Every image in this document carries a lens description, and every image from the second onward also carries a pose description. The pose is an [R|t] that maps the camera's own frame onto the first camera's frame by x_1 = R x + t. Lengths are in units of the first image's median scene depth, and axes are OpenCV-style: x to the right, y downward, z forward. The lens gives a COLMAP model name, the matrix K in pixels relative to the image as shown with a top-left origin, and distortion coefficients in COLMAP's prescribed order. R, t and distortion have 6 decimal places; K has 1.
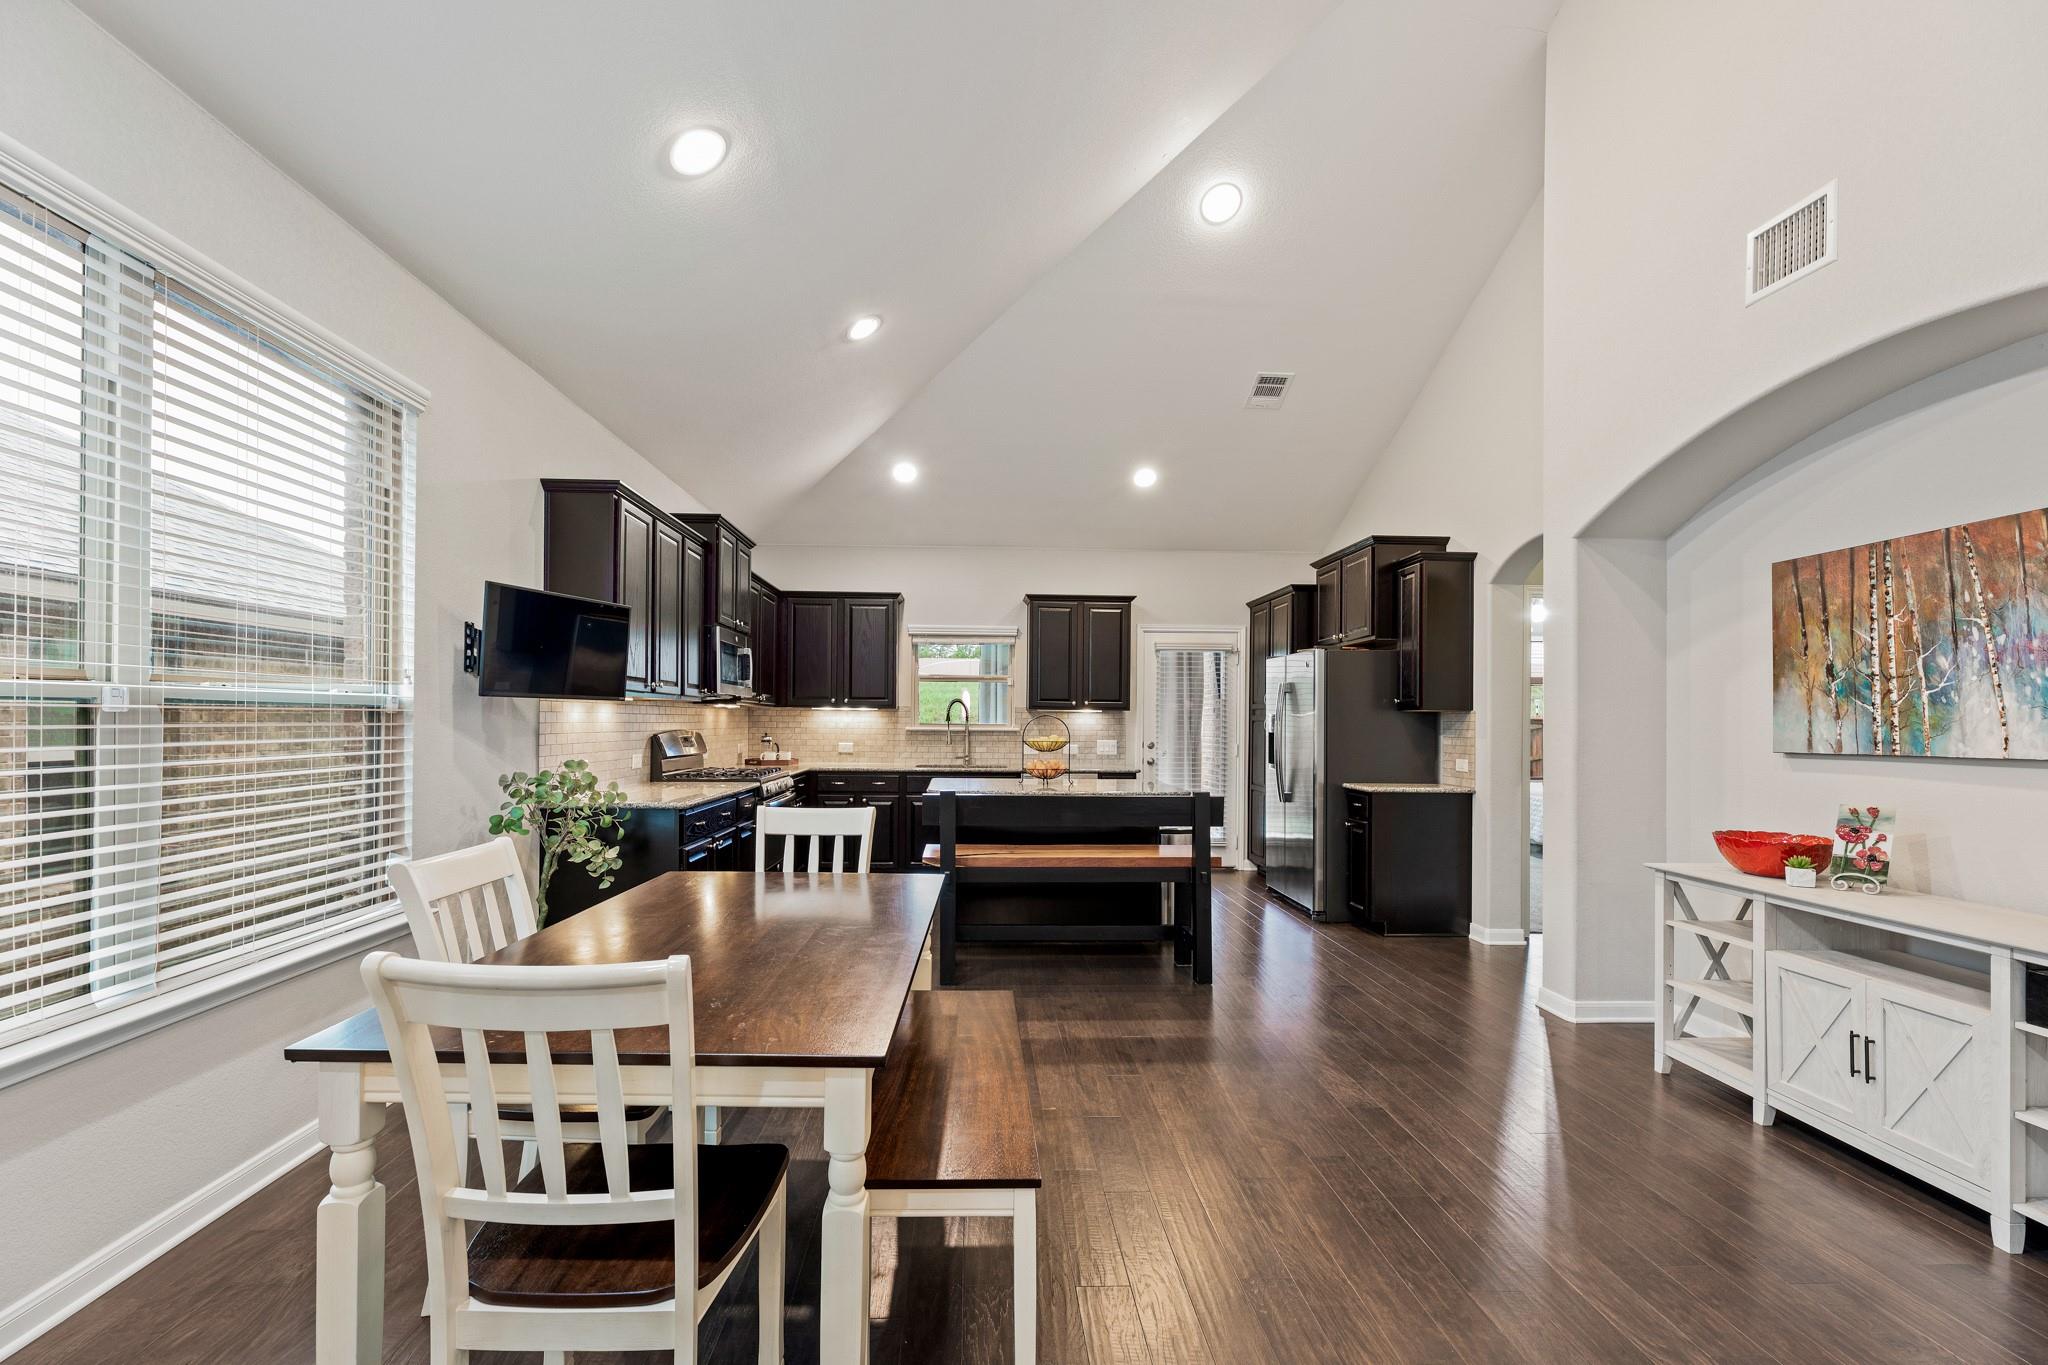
lens RADIAL K [[880.9, 0, 976.3], [0, 880.9, 722.6], [0, 0, 1]] dist [-0.000549, -0.000352]
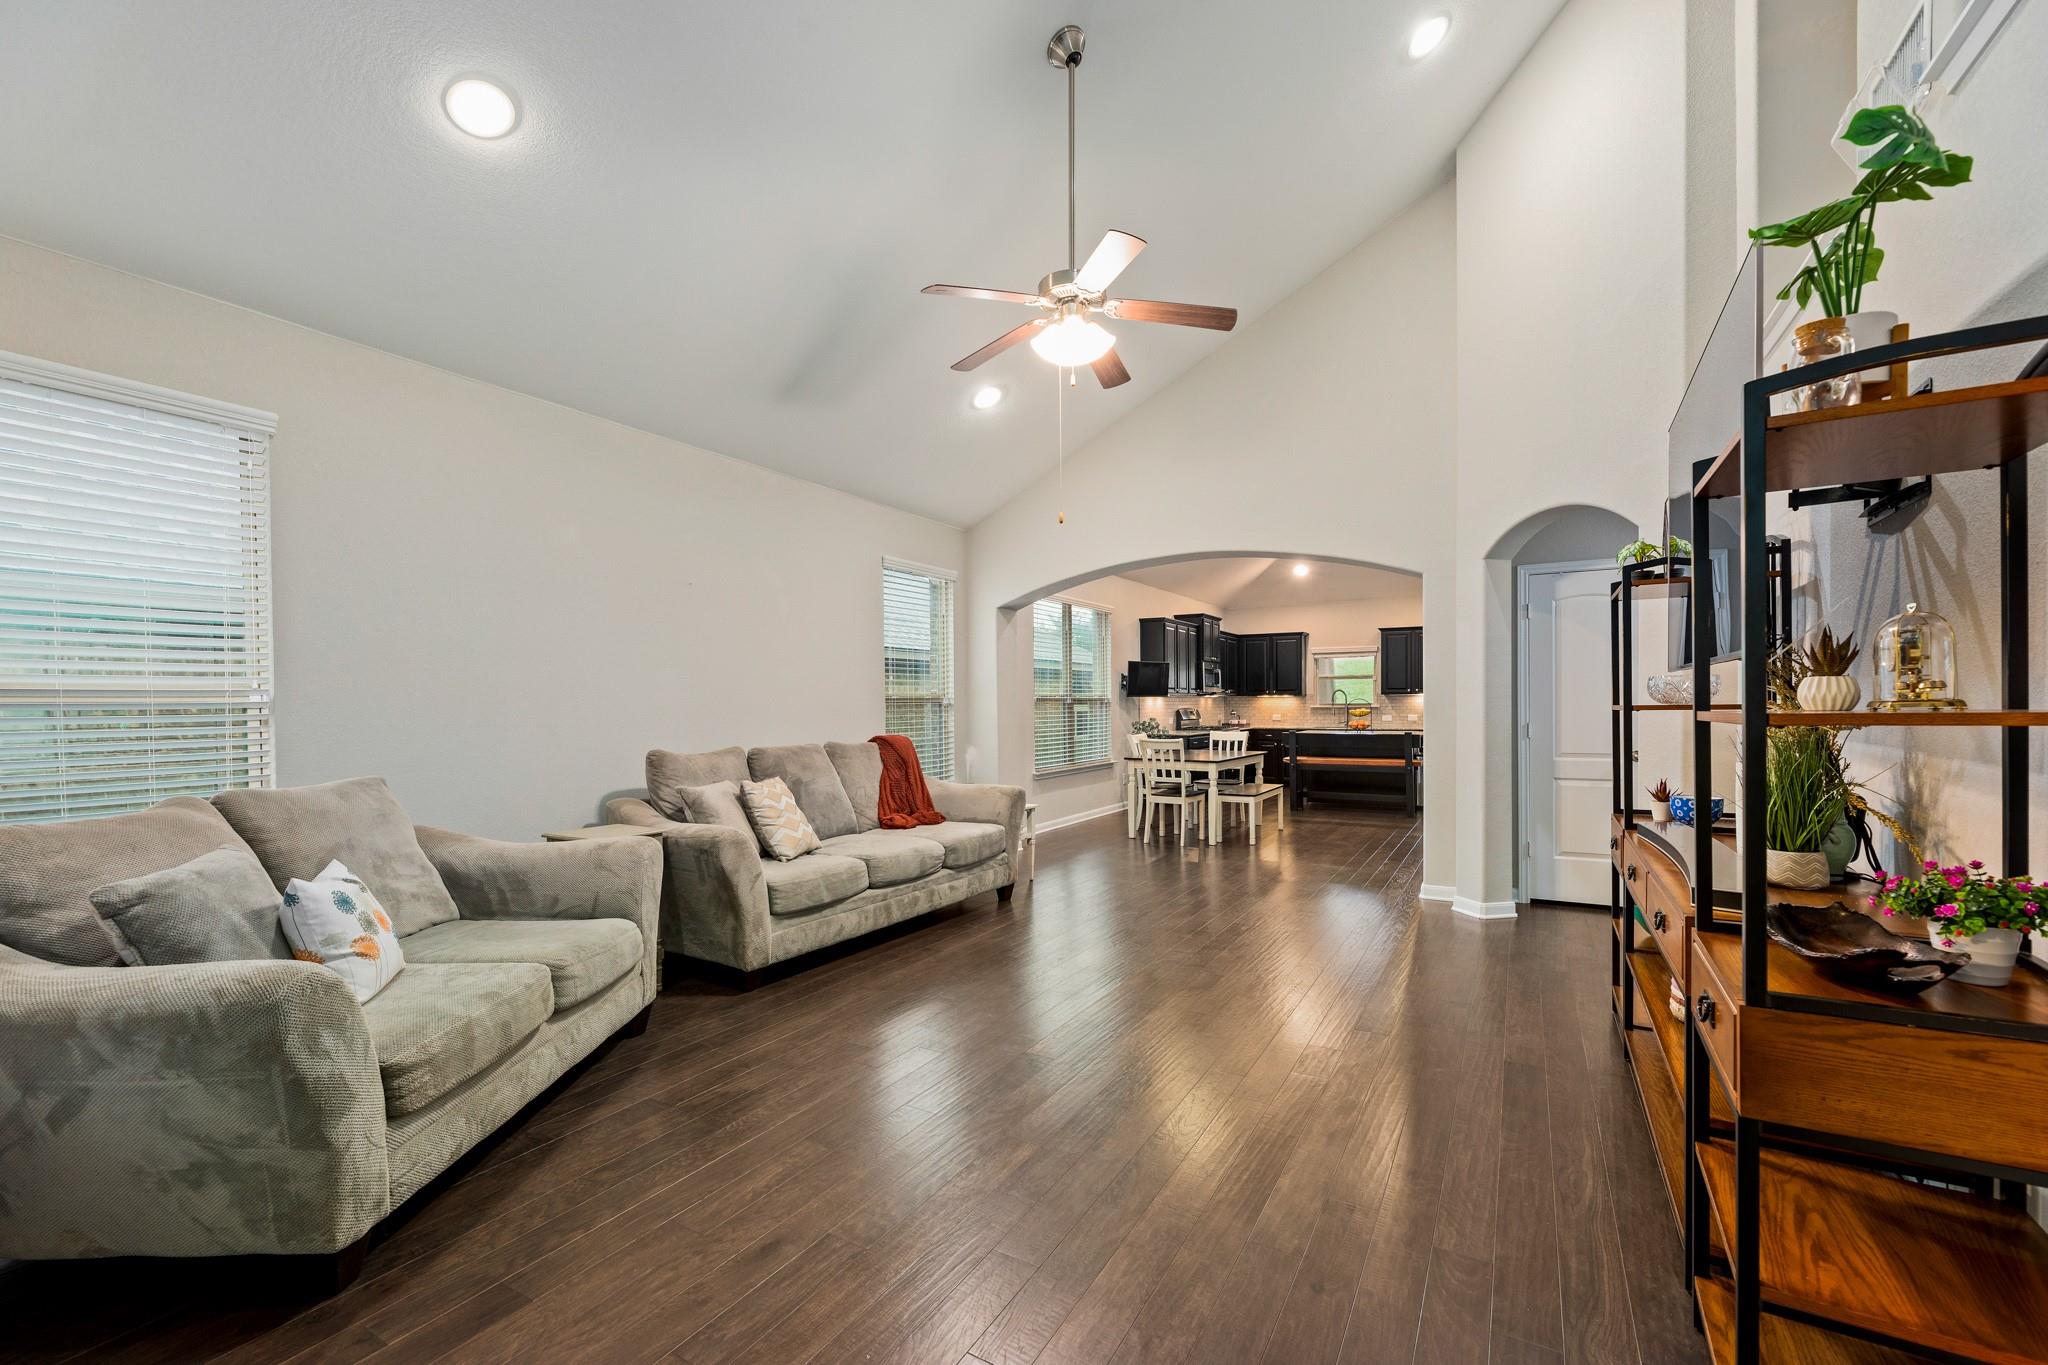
lens RADIAL K [[817.7, 0, 1023.3], [0, 817.7, 705.0], [0, 0, 1]] dist [0.001714, 0.000169]
pose [[0.859742, -0.011844, -0.510591, 0.371412], [0.011518, 0.999926, -0.003801, 0.004251], [0.510599, -0.002613, 0.859815, -1.021397]]
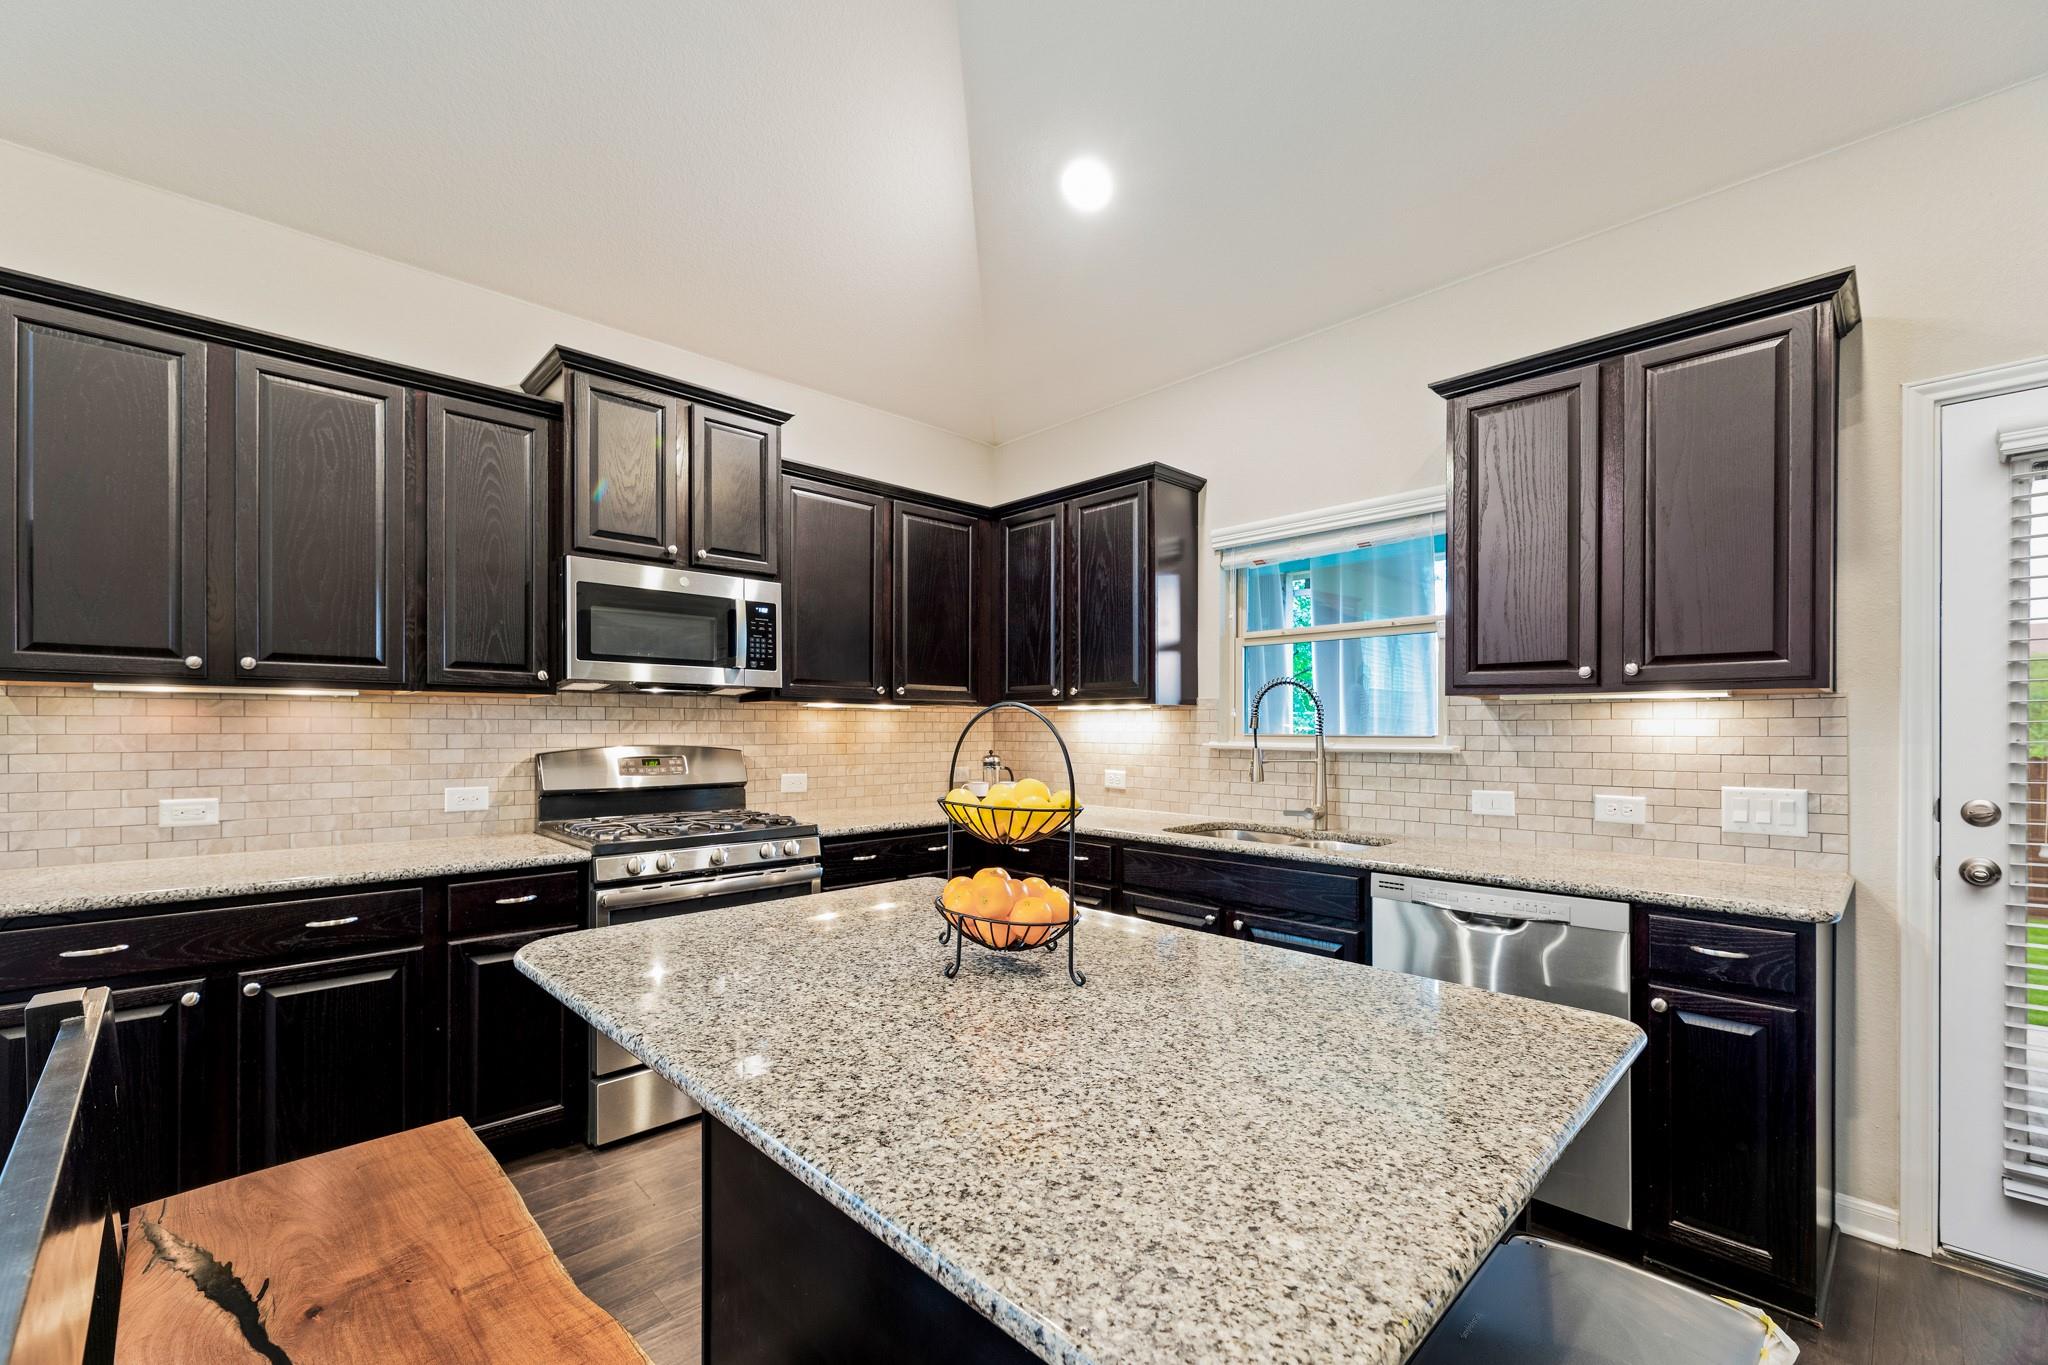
lens RADIAL K [[852.1, 0, 997.6], [0, 852.1, 718.6], [0, 0, 1]] dist [0.001465, 0.000119]
pose [[0.667978, -0.015268, -0.744024, 0.267640], [0.002004, 0.999823, -0.018718, 0.001313], [0.744178, 0.011013, 0.667891, 0.833995]]
